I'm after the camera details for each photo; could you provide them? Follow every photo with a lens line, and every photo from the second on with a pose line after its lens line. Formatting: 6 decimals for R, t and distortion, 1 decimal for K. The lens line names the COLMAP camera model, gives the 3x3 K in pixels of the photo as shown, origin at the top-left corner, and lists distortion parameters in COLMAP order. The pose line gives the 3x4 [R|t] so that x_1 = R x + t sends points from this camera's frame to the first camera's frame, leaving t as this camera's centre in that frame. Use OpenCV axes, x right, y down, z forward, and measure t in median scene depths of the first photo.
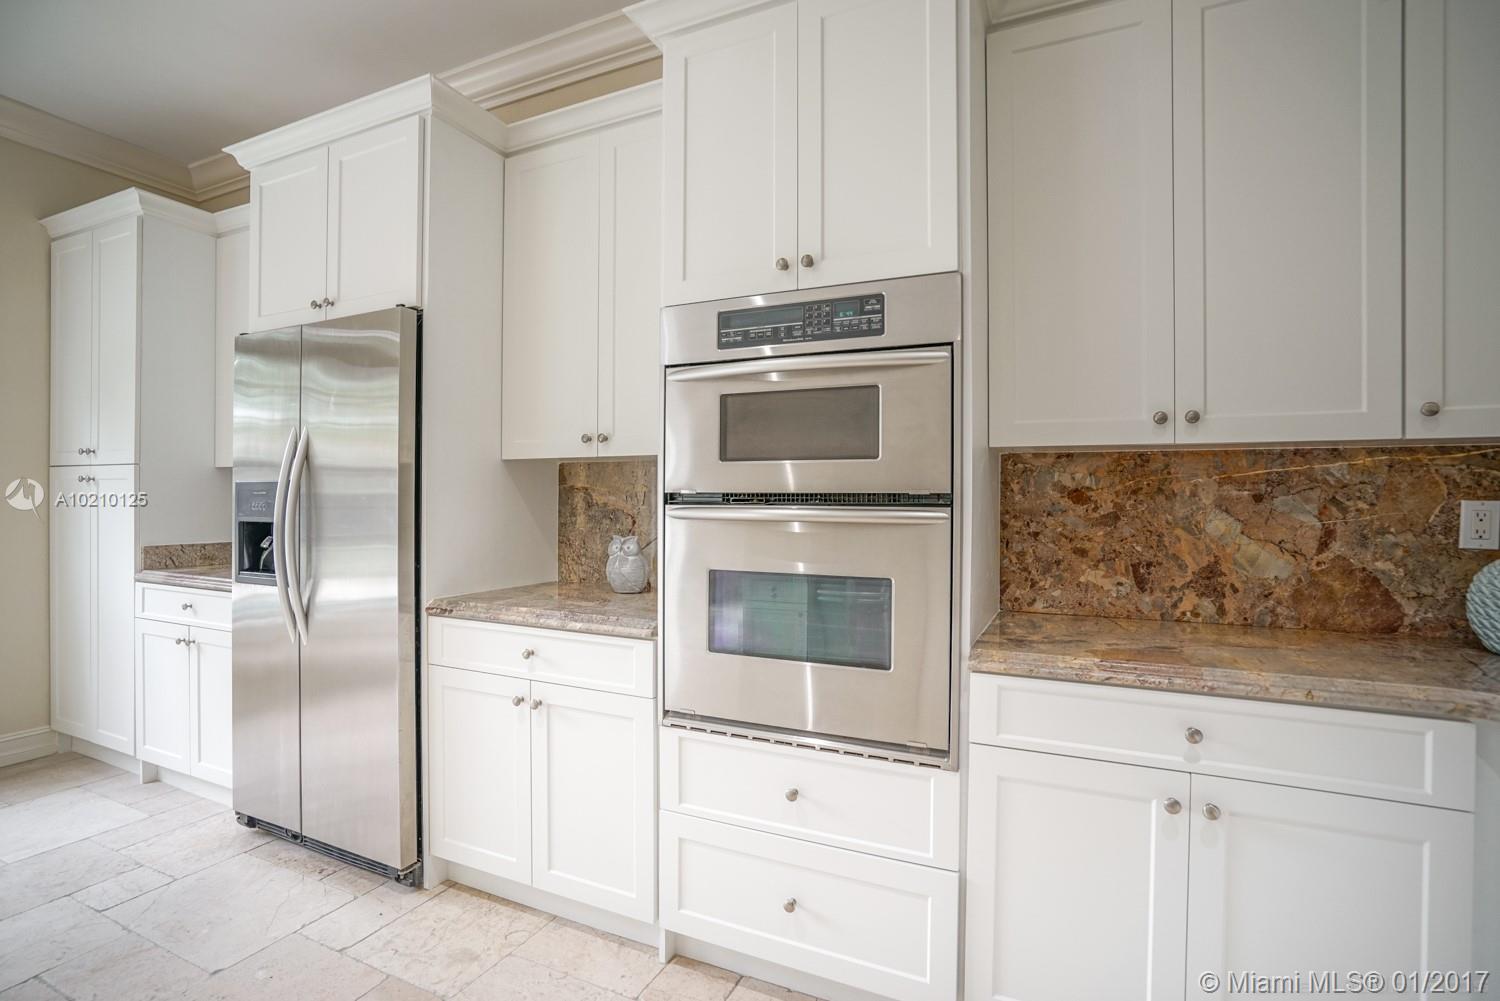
lens RADIAL K [[693.6, 0, 750.2], [0, 693.6, 499.2], [0, 0, 1]] dist [-0.051617, 0.020616]
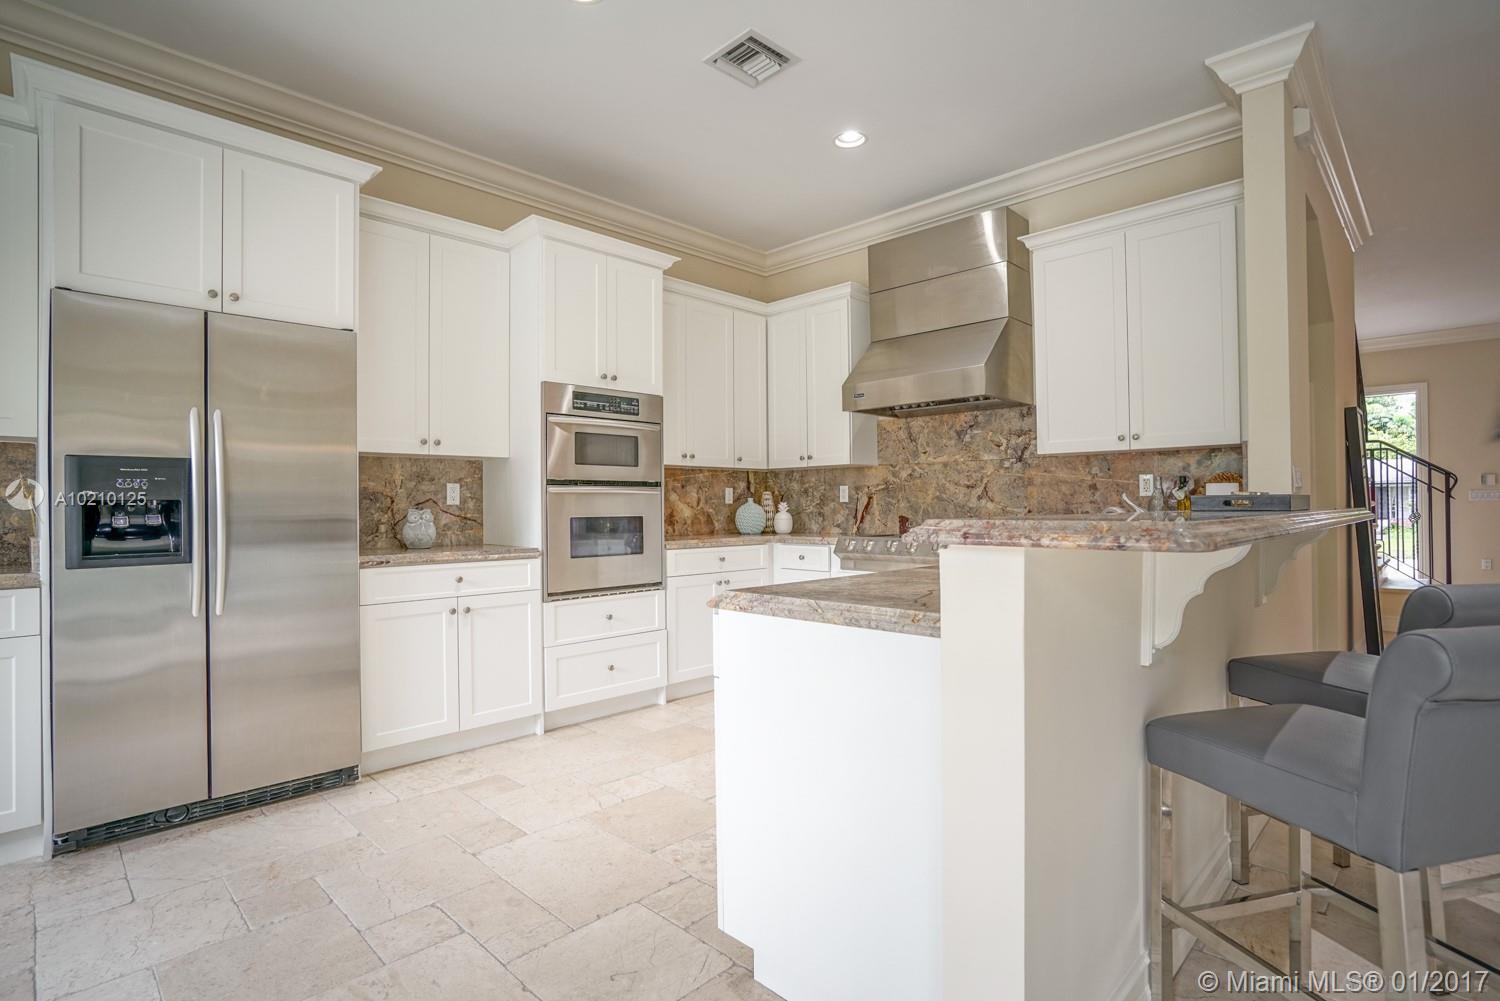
lens RADIAL K [[738.5, 0, 749.8], [0, 738.5, 497.9], [0, 0, 1]] dist [-0.001799, 0.000019]
pose [[0.339955, 0.001125, 0.940441, -1.930564], [0.012148, 0.999911, -0.005587, 0.063311], [-0.940363, 0.013324, 0.339911, -0.227629]]
